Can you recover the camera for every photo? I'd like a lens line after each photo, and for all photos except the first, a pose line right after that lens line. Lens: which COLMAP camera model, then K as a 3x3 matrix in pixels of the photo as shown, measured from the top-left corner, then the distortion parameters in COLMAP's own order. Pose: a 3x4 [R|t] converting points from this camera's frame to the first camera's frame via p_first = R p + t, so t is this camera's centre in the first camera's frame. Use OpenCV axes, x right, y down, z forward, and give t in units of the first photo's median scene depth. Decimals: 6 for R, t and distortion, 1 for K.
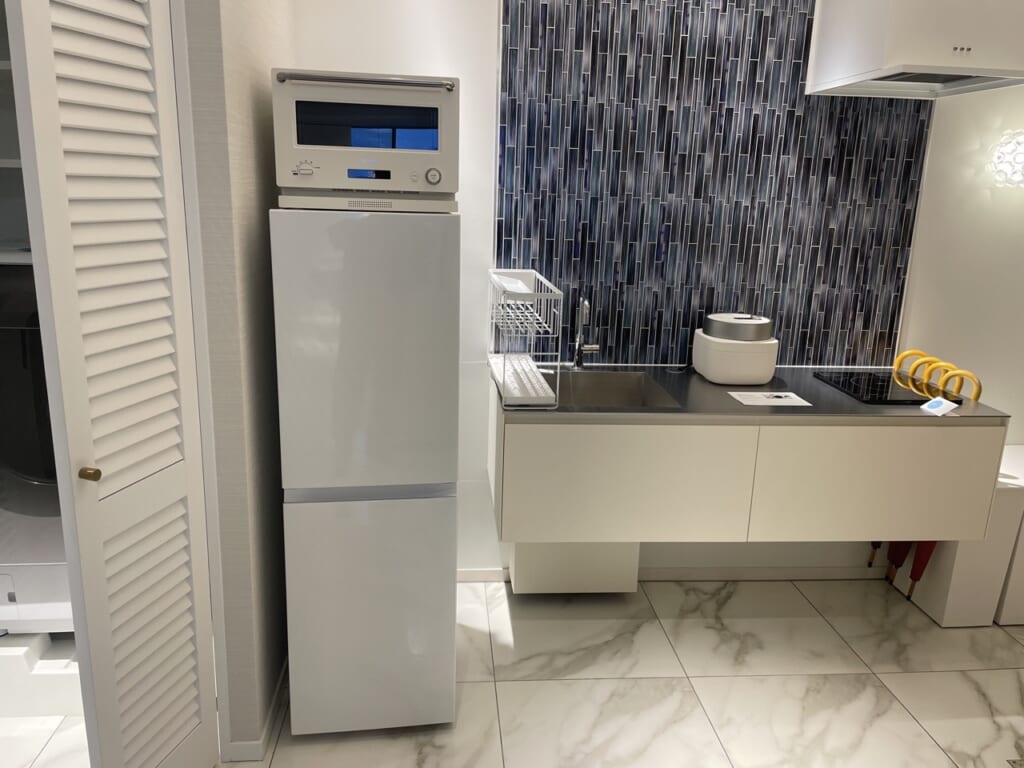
lens RADIAL K [[771.2, 0, 514.9], [0, 771.2, 383.0], [0, 0, 1]] dist [0.097532, -0.116576]
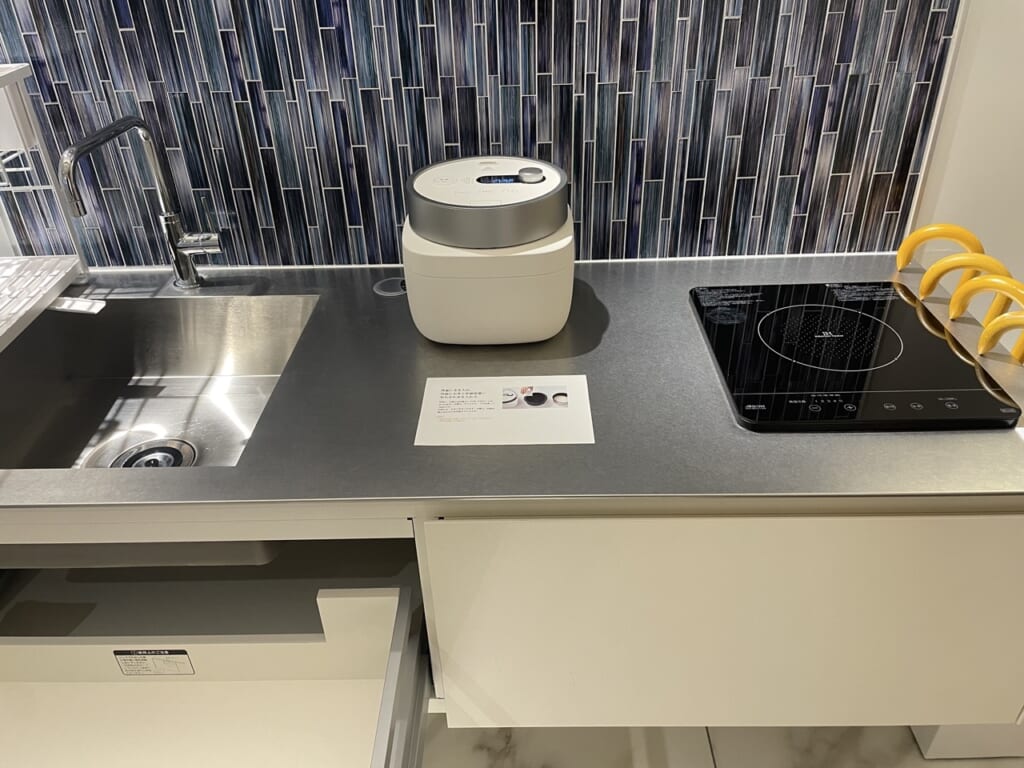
lens RADIAL K [[771.2, 0, 507.7], [0, 771.2, 377.8], [0, 0, 1]] dist [0.097532, -0.116576]
pose [[0.994075, -0.000764, -0.108691, 0.320230], [0.034534, 0.950381, 0.309166, -0.103366], [0.103061, -0.311088, 0.944776, 0.550023]]
